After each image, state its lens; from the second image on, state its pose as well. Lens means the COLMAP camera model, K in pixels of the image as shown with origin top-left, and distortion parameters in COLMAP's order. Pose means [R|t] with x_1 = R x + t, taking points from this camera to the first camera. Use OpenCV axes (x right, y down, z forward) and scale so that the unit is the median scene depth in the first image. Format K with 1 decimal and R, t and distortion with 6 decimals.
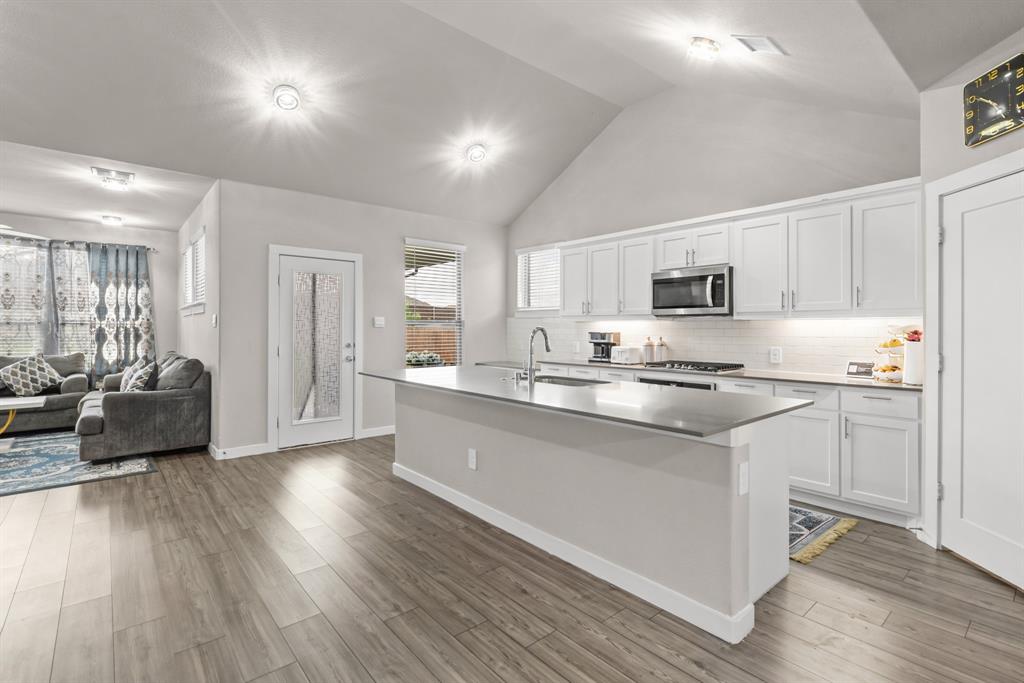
lens RADIAL K [[476.4, 0, 510.0], [0, 476.4, 326.1], [0, 0, 1]] dist [-0.001799, -0.000632]
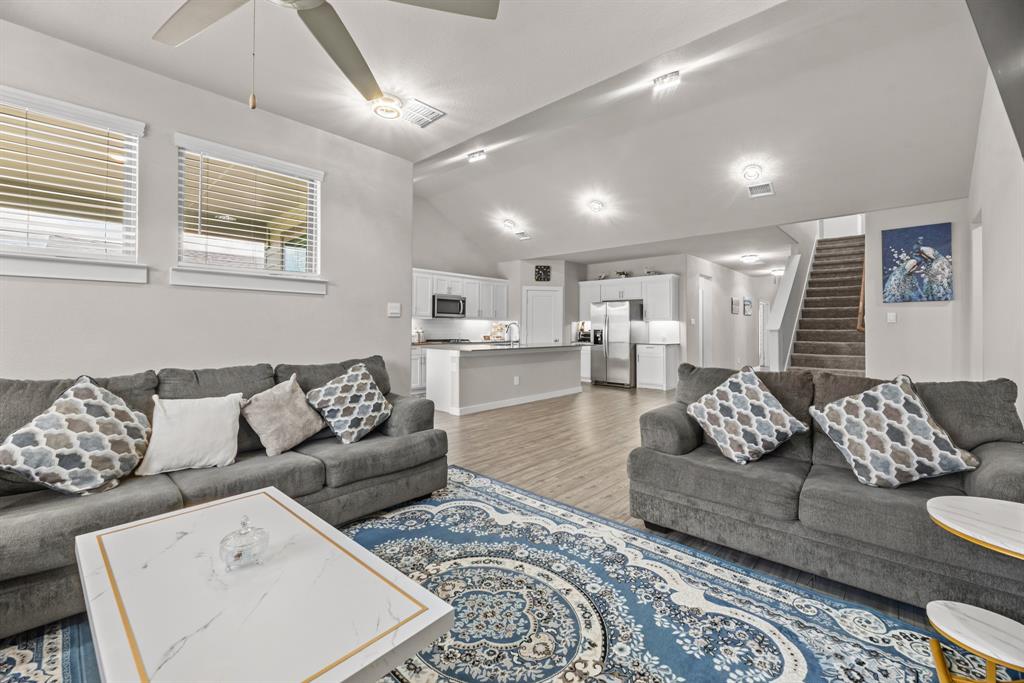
lens RADIAL K [[419.8, 0, 506.3], [0, 419.8, 322.2], [0, 0, 1]] dist [0.004140, 0.000262]
pose [[-0.105322, 0.011886, 0.994367, -1.352711], [-0.011763, 0.999844, -0.013198, 0.018889], [-0.994369, -0.013087, -0.105166, 0.829176]]
